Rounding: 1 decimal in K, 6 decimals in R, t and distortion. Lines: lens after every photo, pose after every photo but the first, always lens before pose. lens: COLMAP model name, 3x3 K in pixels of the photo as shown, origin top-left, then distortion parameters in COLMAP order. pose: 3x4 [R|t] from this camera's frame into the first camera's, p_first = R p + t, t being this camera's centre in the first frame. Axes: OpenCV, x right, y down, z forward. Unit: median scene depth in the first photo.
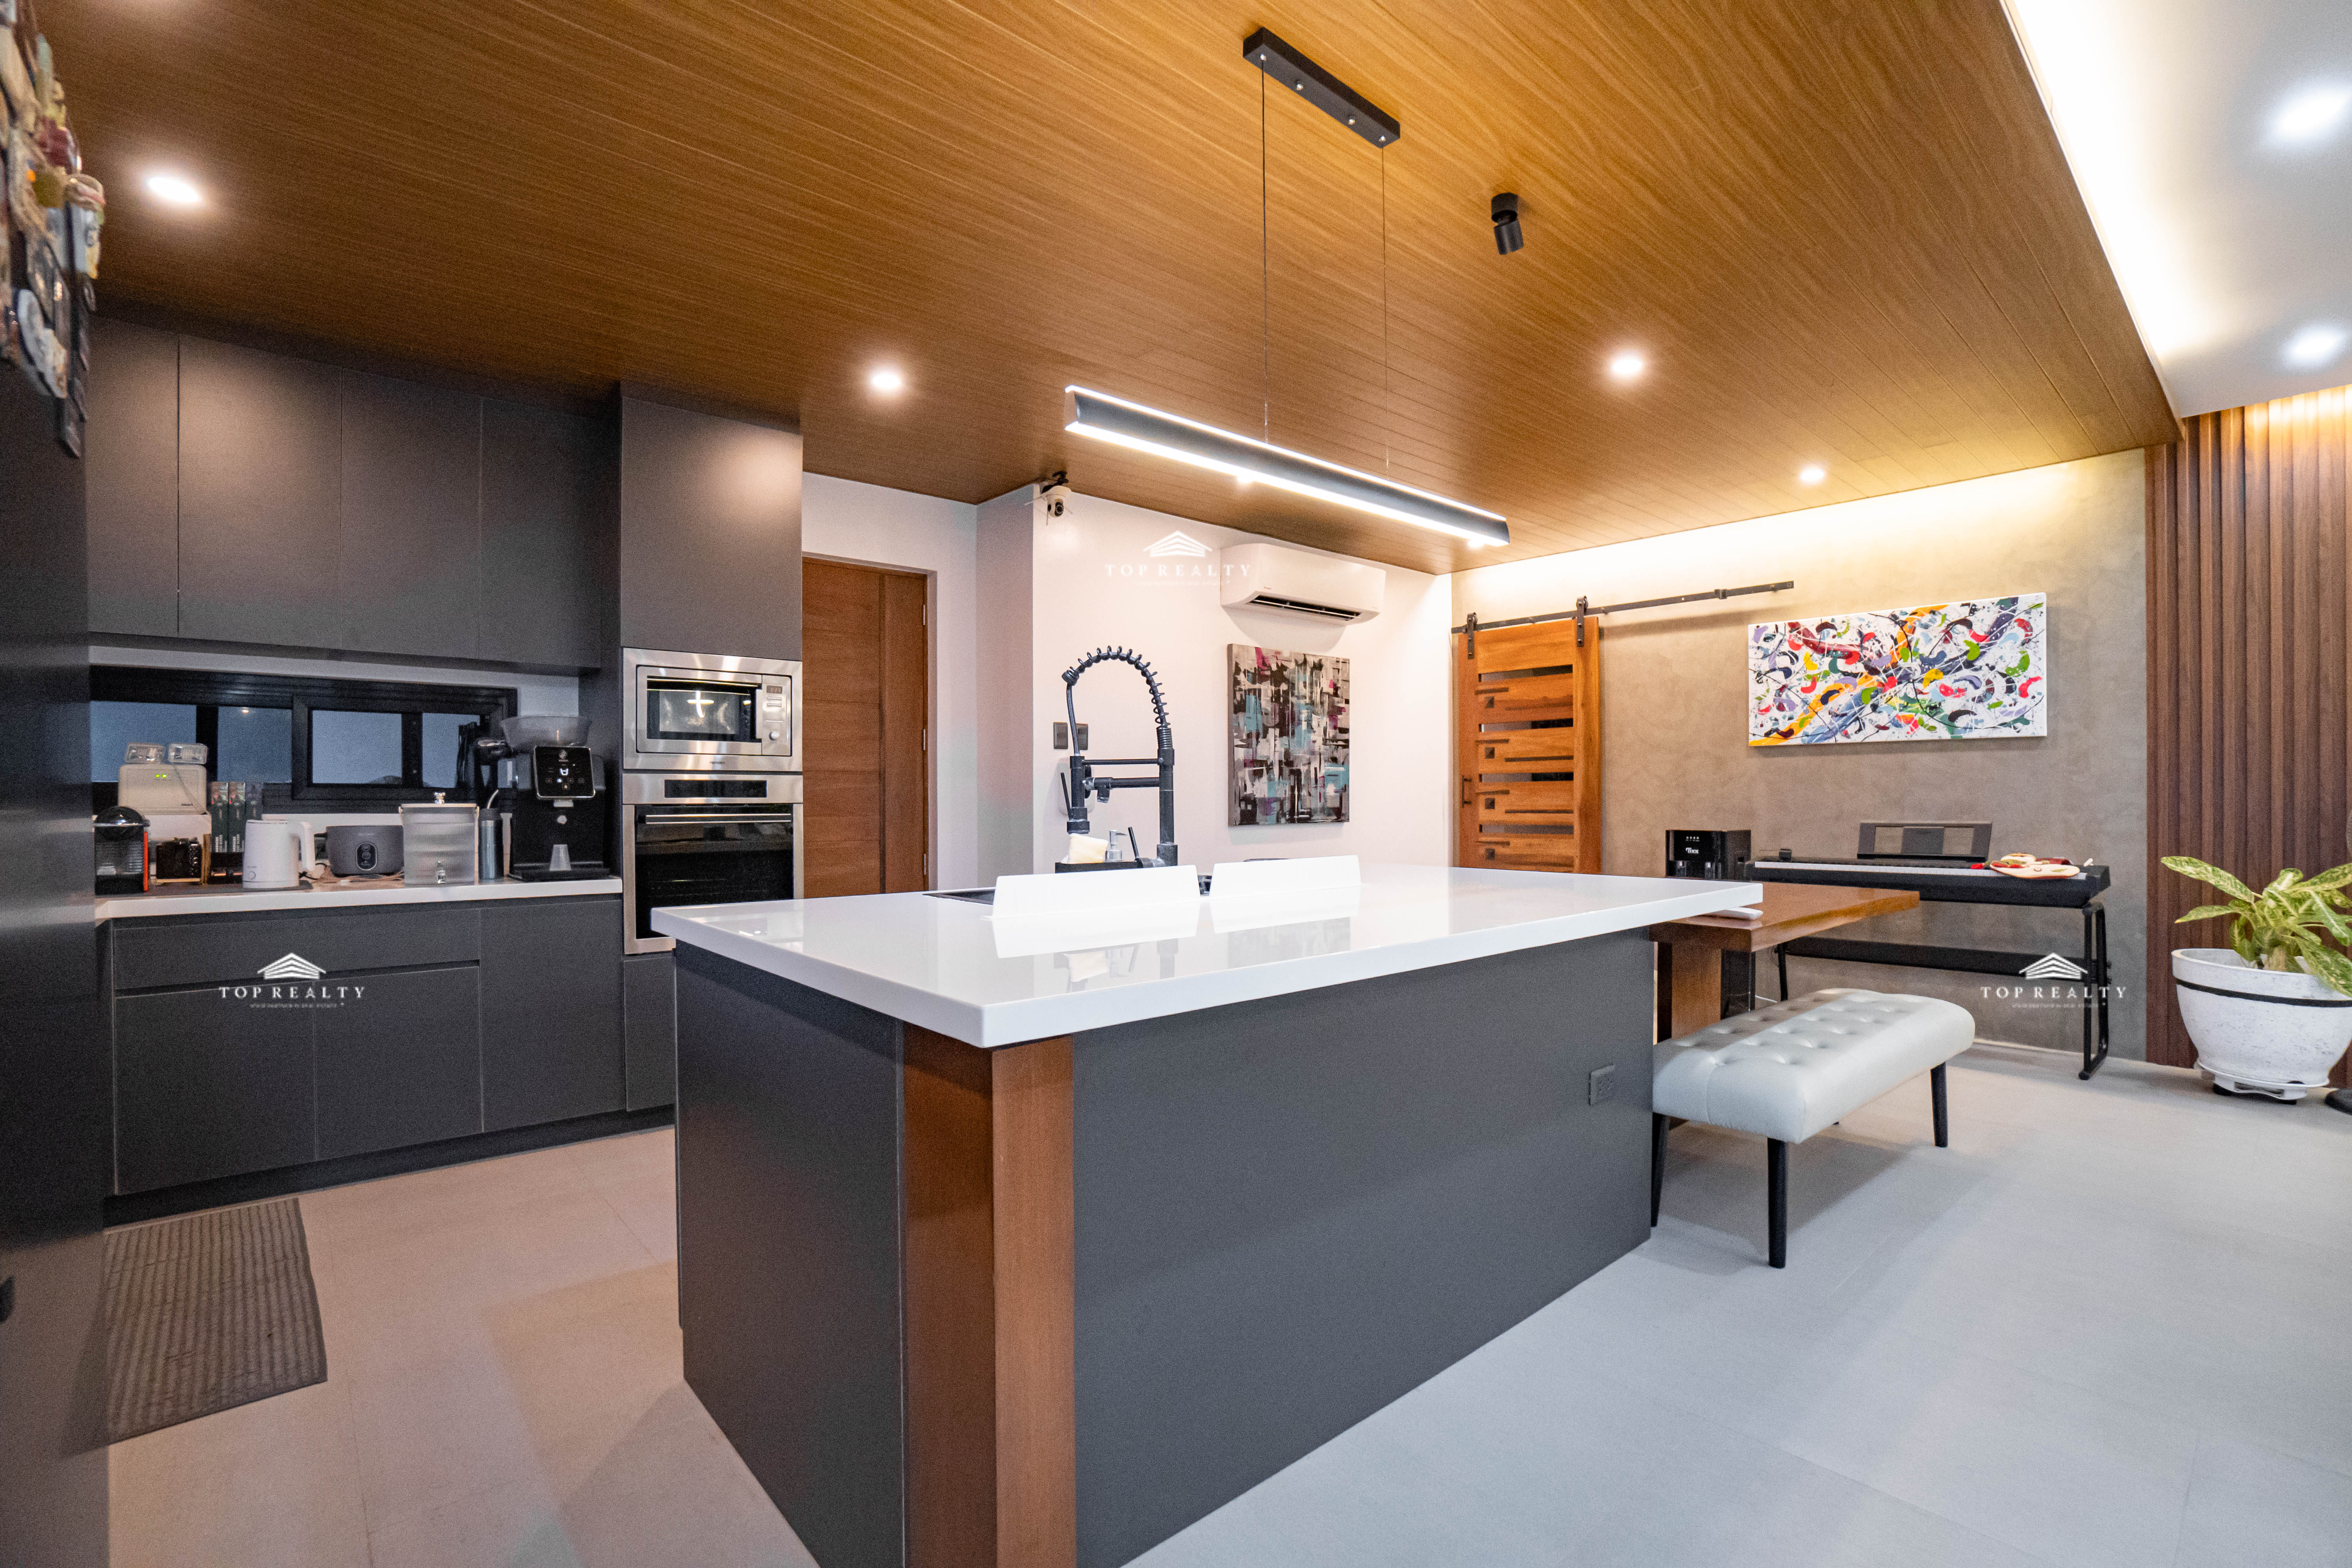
lens RADIAL K [[1060.6, 0, 1176.0], [0, 1060.6, 784.0], [0, 0, 1]] dist [-0.002350, -0.000223]
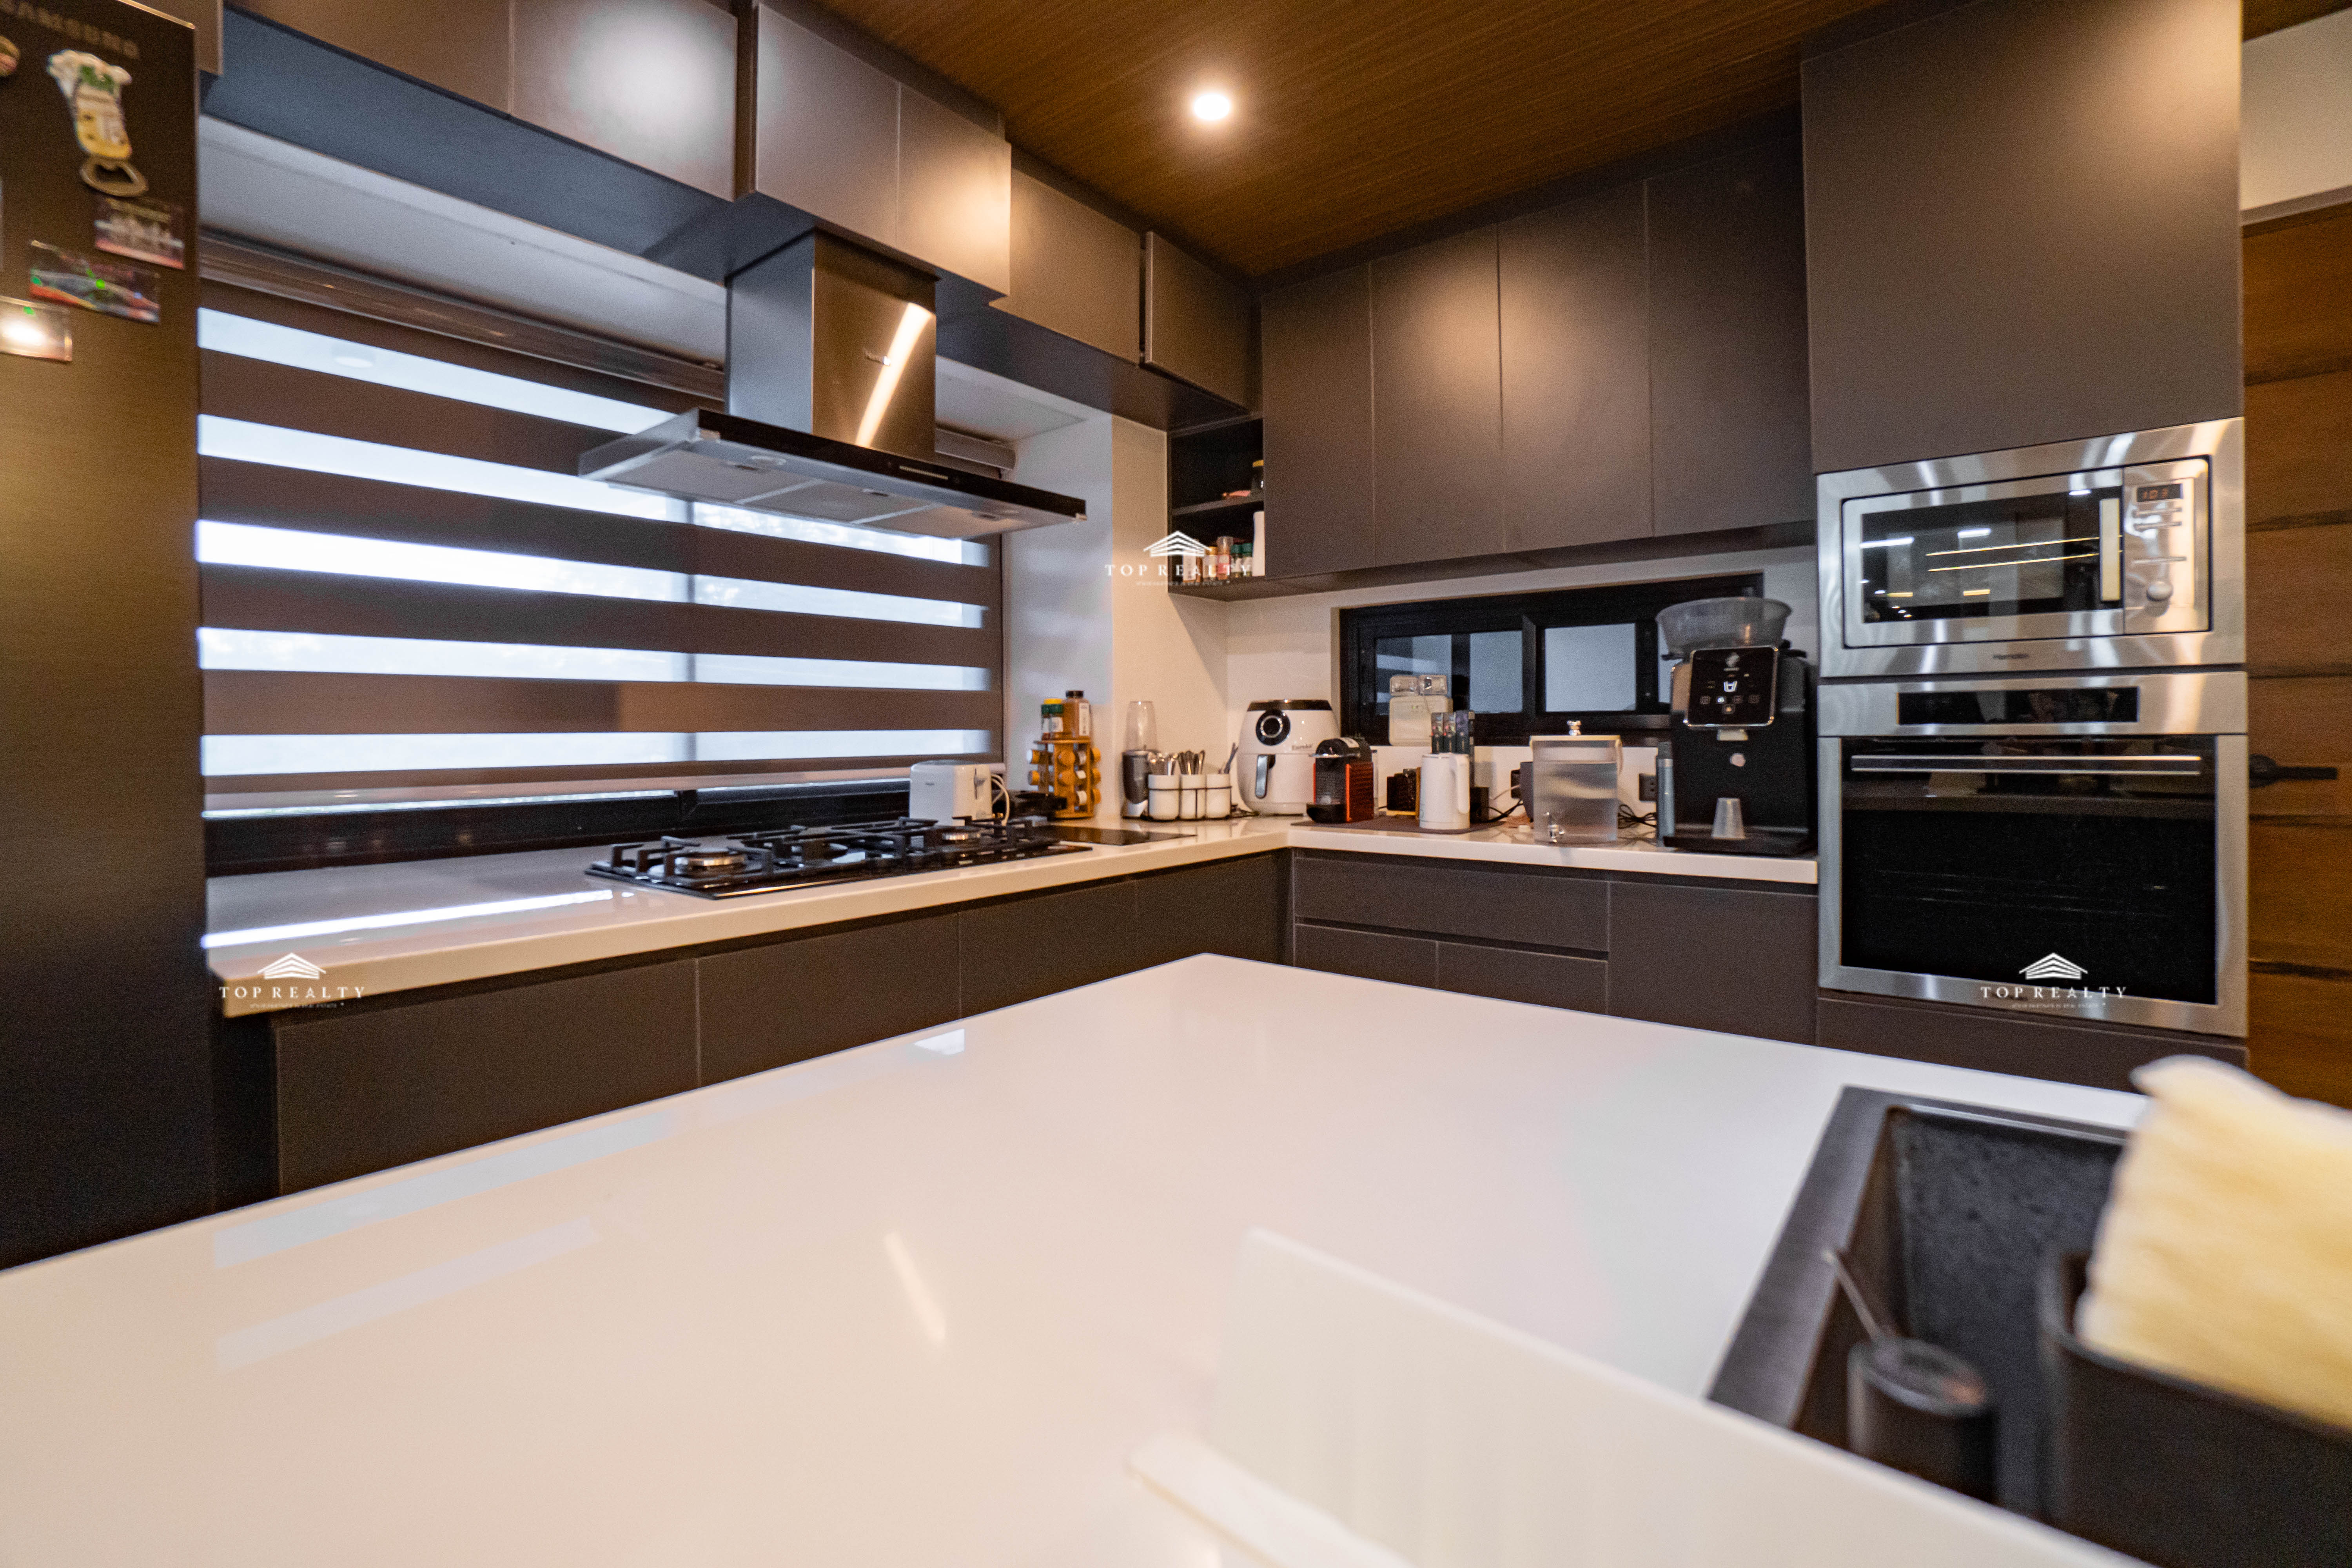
lens RADIAL K [[1060.0, 0, 1137.5], [0, 1060.0, 728.4], [0, 0, 1]] dist [-0.000907, 0.000020]
pose [[0.189296, -0.004882, -0.981908, -0.008890], [0.022184, 0.999754, -0.000694, 0.006396], [0.981669, -0.021651, 0.189358, 0.512080]]
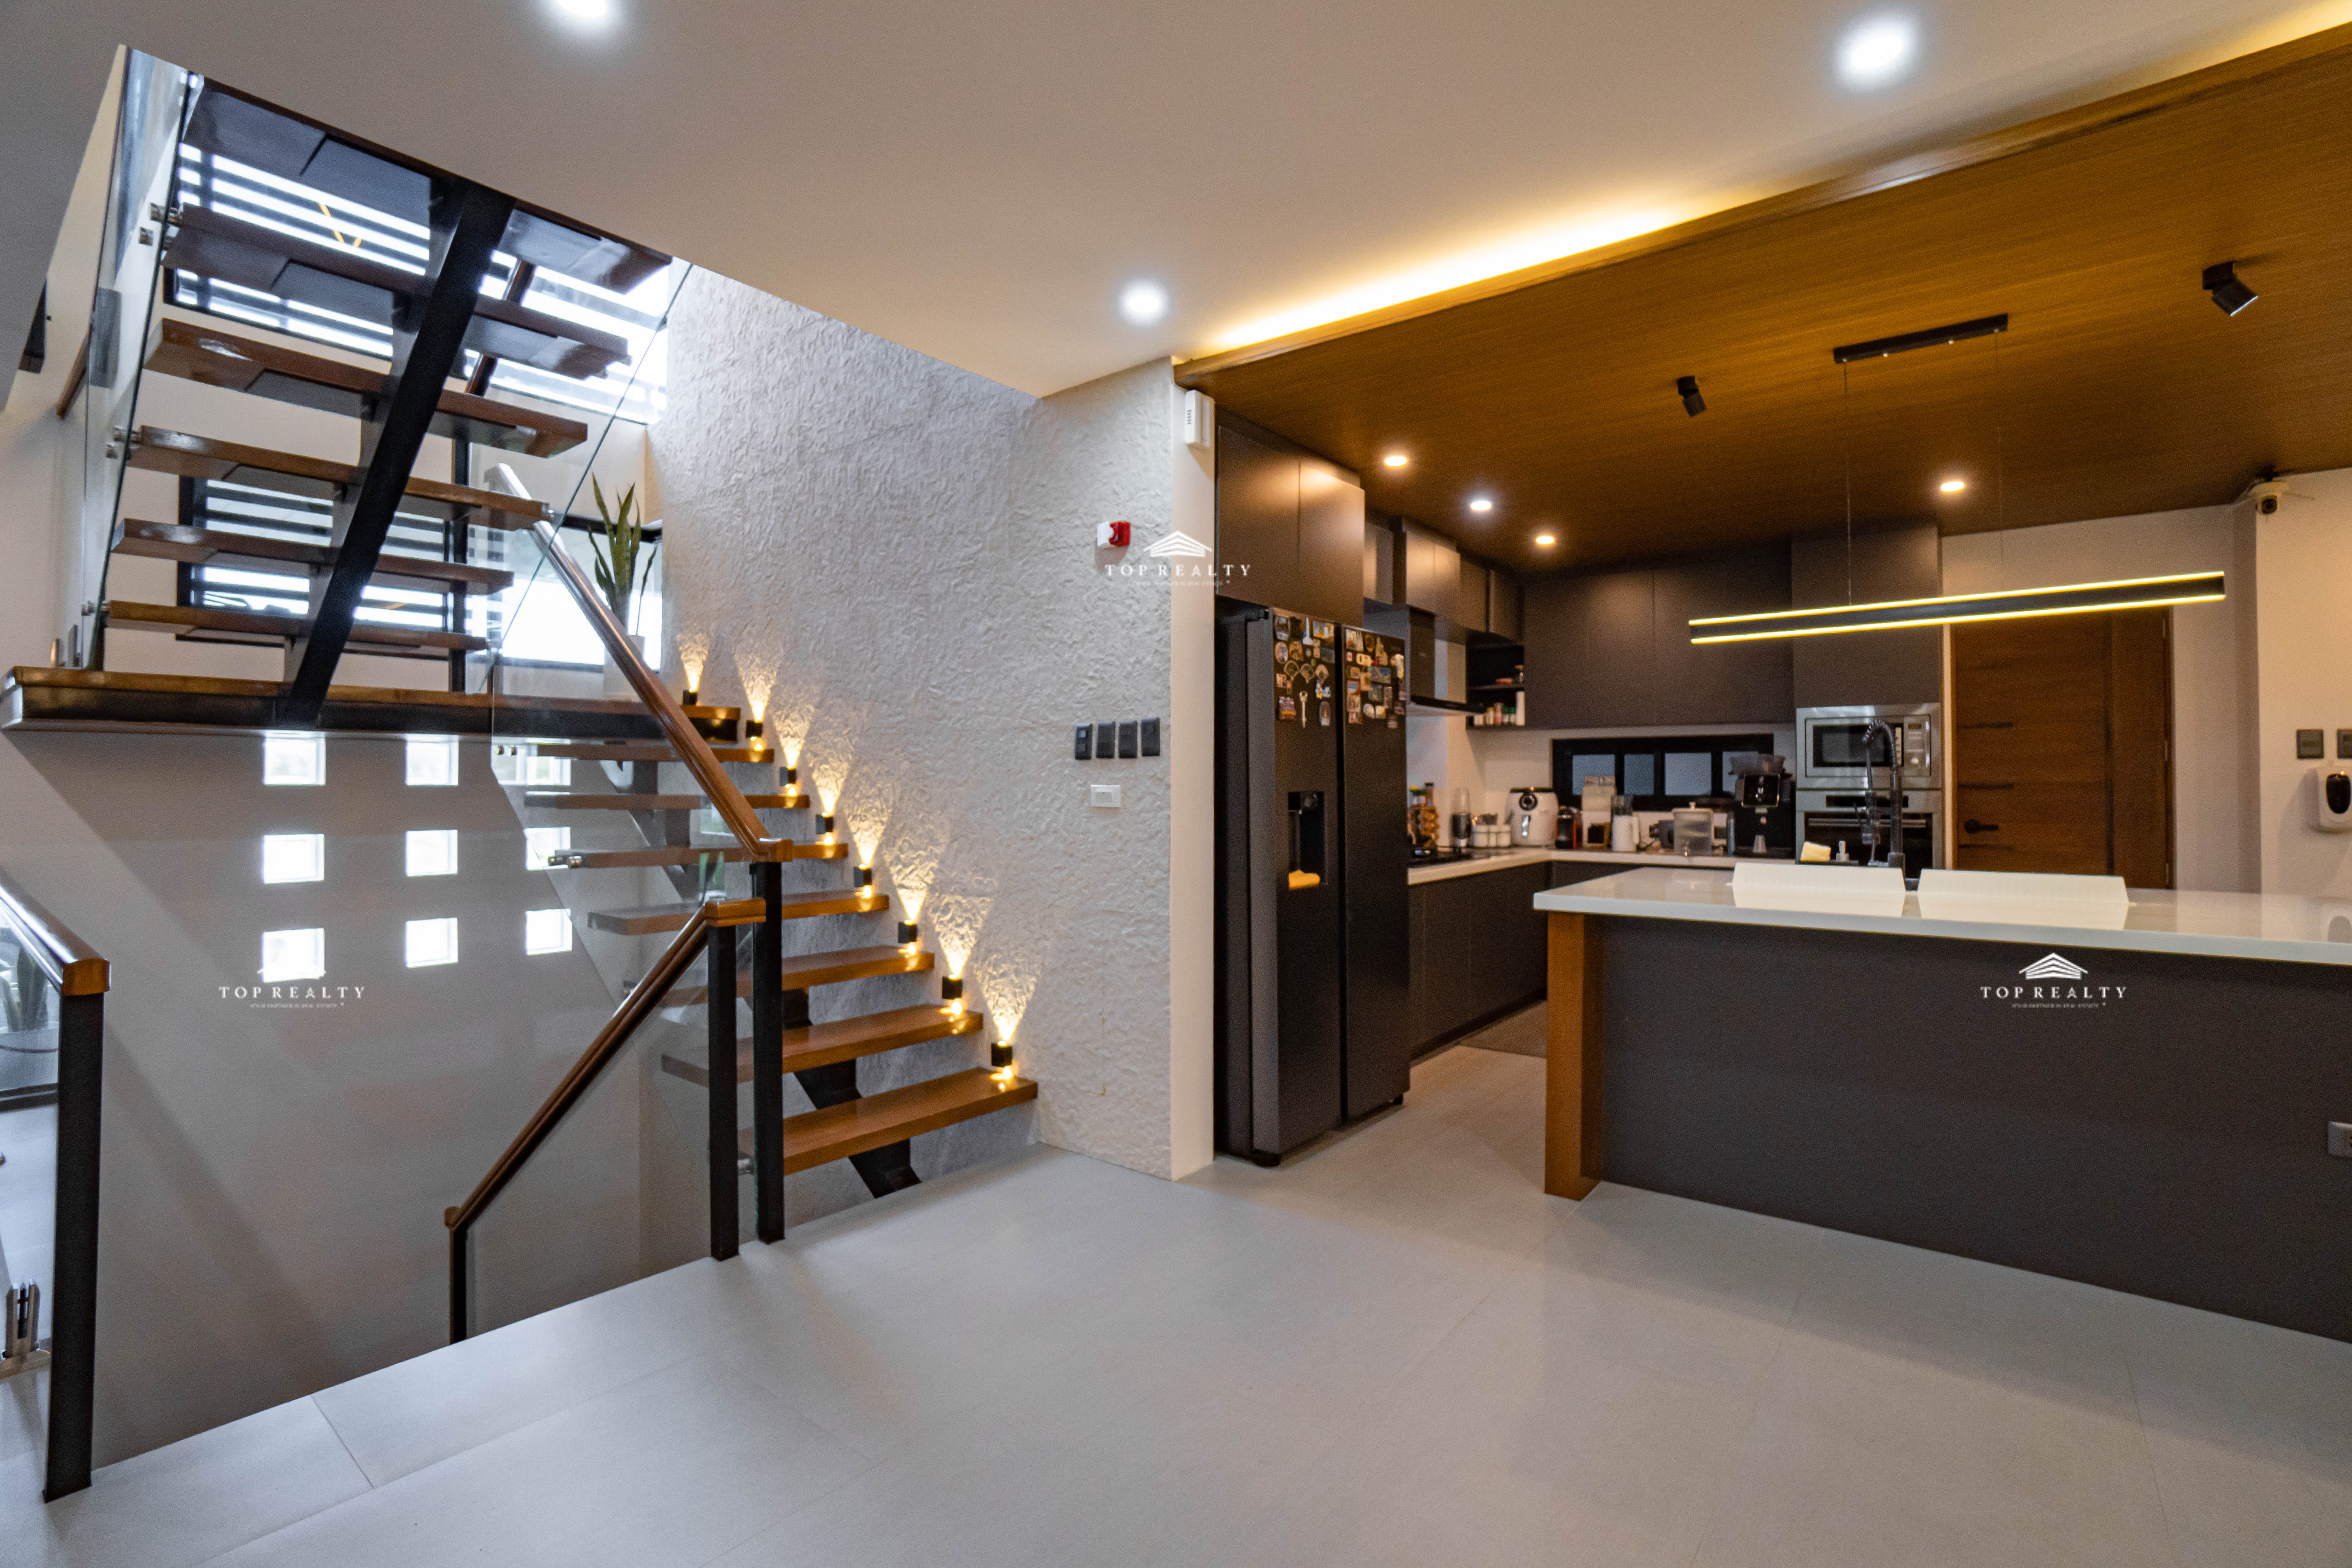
lens RADIAL K [[1043.3, 0, 1183.7], [0, 1043.3, 769.2], [0, 0, 1]] dist [-0.001530, 0.011121]
pose [[0.215423, -0.015254, -0.976402, 0.748689], [0.014952, 0.999812, -0.012321, -0.036095], [0.976406, -0.011945, 0.215611, -0.174983]]
